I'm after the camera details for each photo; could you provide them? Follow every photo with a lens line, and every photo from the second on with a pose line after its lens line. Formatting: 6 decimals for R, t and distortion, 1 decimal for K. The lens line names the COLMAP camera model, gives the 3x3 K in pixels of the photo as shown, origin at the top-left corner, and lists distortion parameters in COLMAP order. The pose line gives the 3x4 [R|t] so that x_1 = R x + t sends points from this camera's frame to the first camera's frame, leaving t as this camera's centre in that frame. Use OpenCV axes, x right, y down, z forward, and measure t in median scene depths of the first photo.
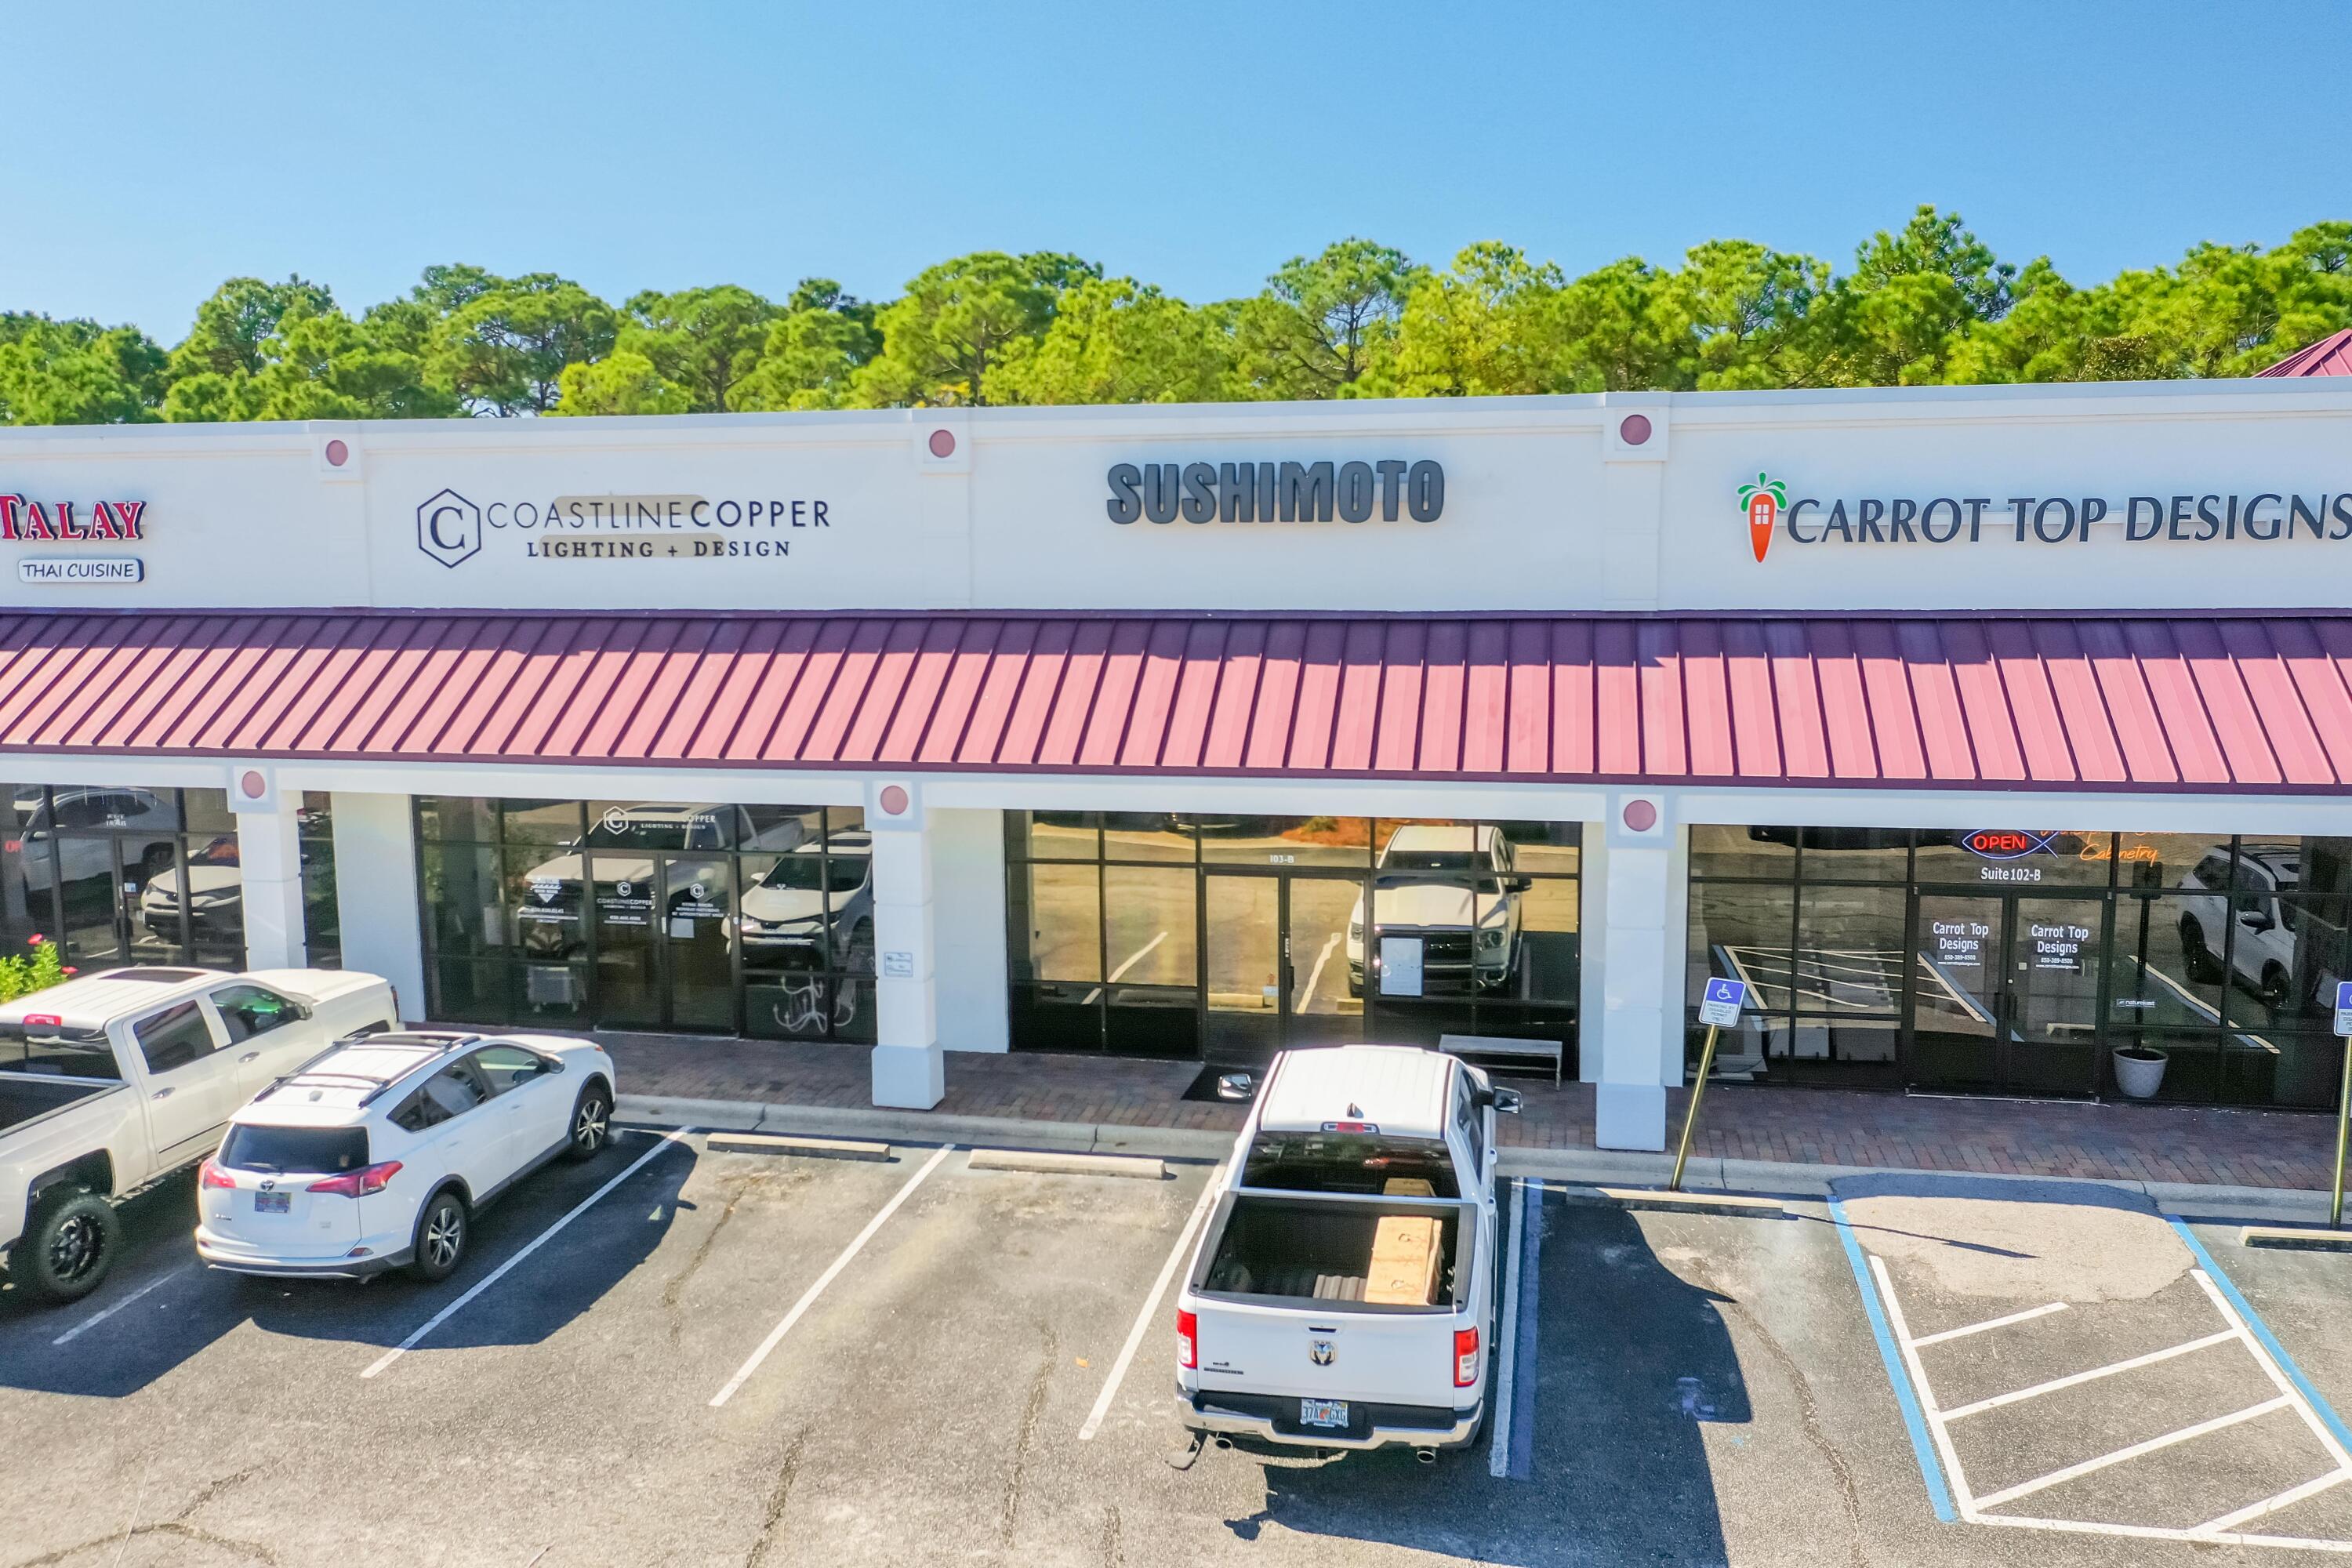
lens RADIAL K [[1807.2, 0, 1173.9], [0, 1807.2, 541.2], [0, 0, 1]] dist [0.006149, -0.000598]
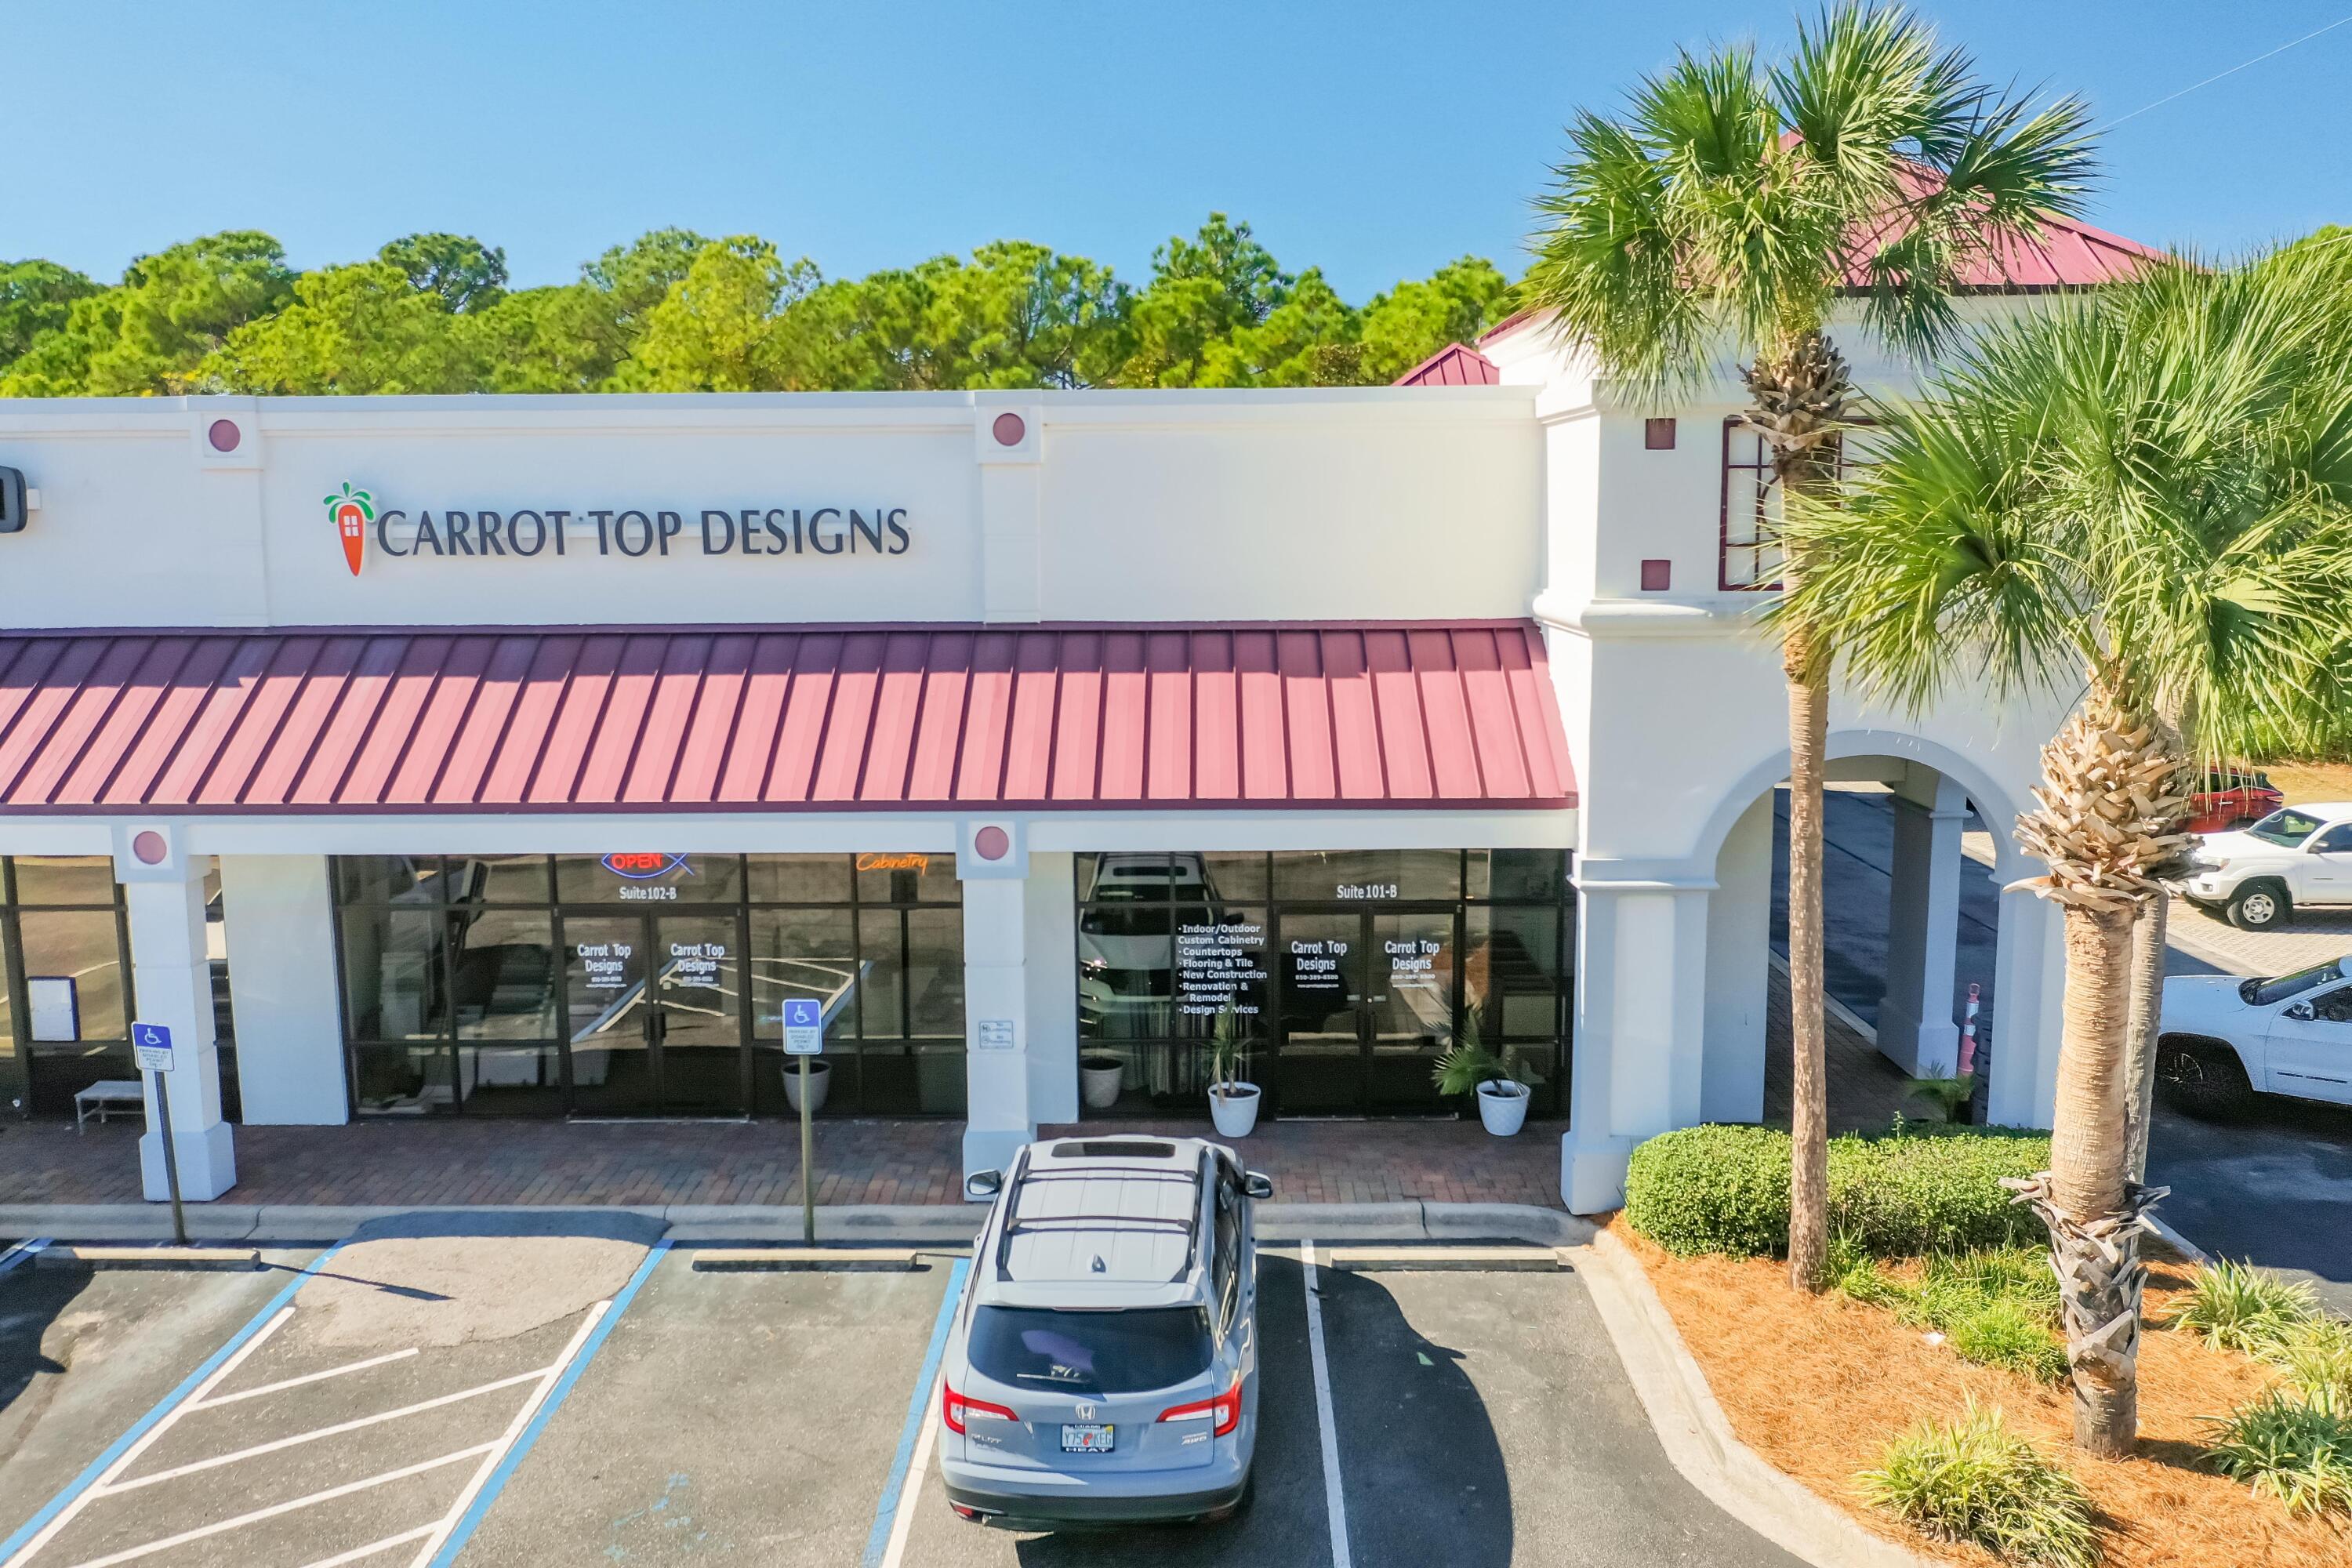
lens RADIAL K [[1799.6, 0, 1176.3], [0, 1799.6, 530.7], [0, 0, 1]] dist [-0.003066, -0.002864]
pose [[0.985374, 0.002491, 0.170389, 0.592329], [-0.002428, 0.999997, -0.000576, -0.012836], [-0.170390, 0.000154, 0.985377, -0.009873]]
